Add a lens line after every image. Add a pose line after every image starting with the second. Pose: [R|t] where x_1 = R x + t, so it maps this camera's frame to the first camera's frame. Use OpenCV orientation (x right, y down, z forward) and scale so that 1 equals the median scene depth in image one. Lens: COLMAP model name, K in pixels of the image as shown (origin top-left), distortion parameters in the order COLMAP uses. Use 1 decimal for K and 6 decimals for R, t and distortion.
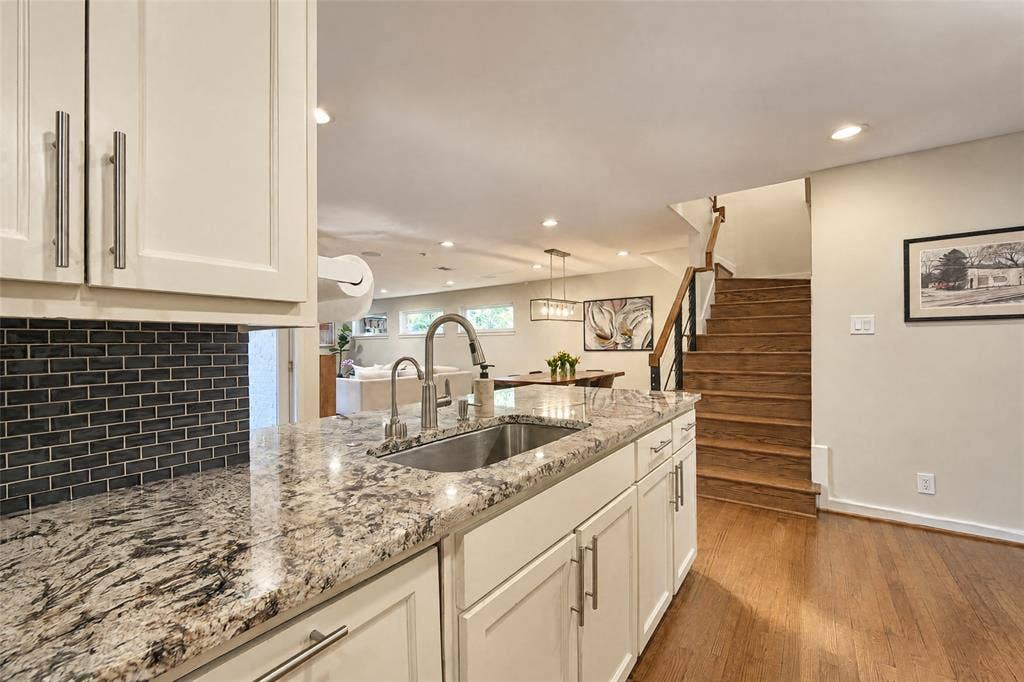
lens RADIAL K [[420.5, 0, 514.7], [0, 420.5, 343.1], [0, 0, 1]] dist [-0.003847, -0.000357]
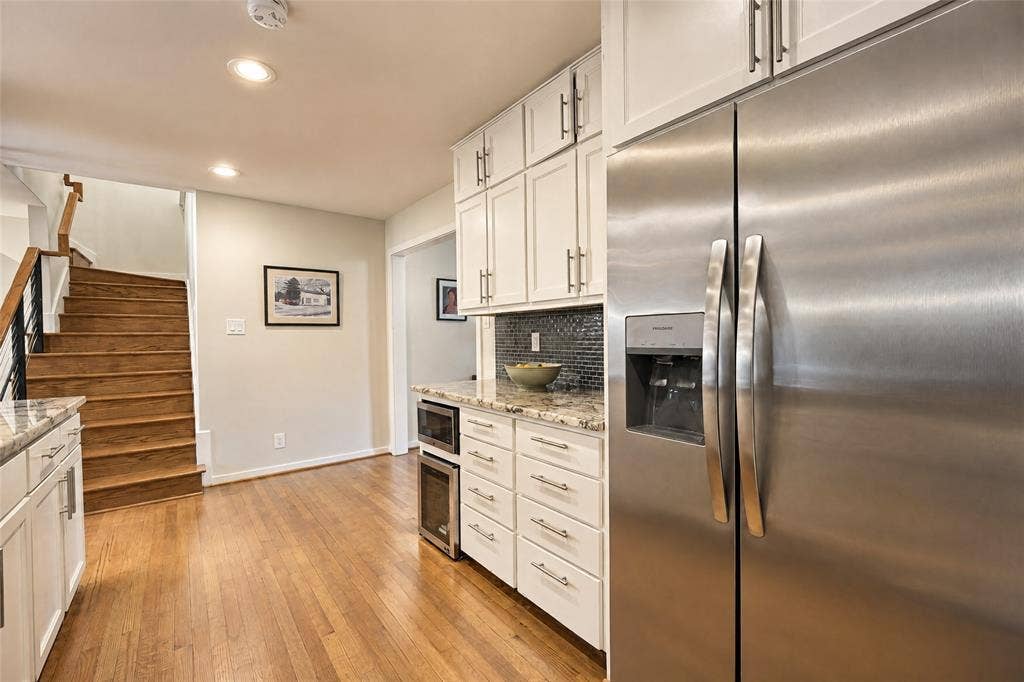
lens RADIAL K [[420.5, 0, 514.4], [0, 420.5, 341.3], [0, 0, 1]] dist [-0.003847, -0.000357]
pose [[0.270372, -0.004037, 0.962748, -0.142492], [0.009026, 0.999958, 0.001659, 0.003438], [-0.962714, 0.008241, 0.270397, -0.127177]]
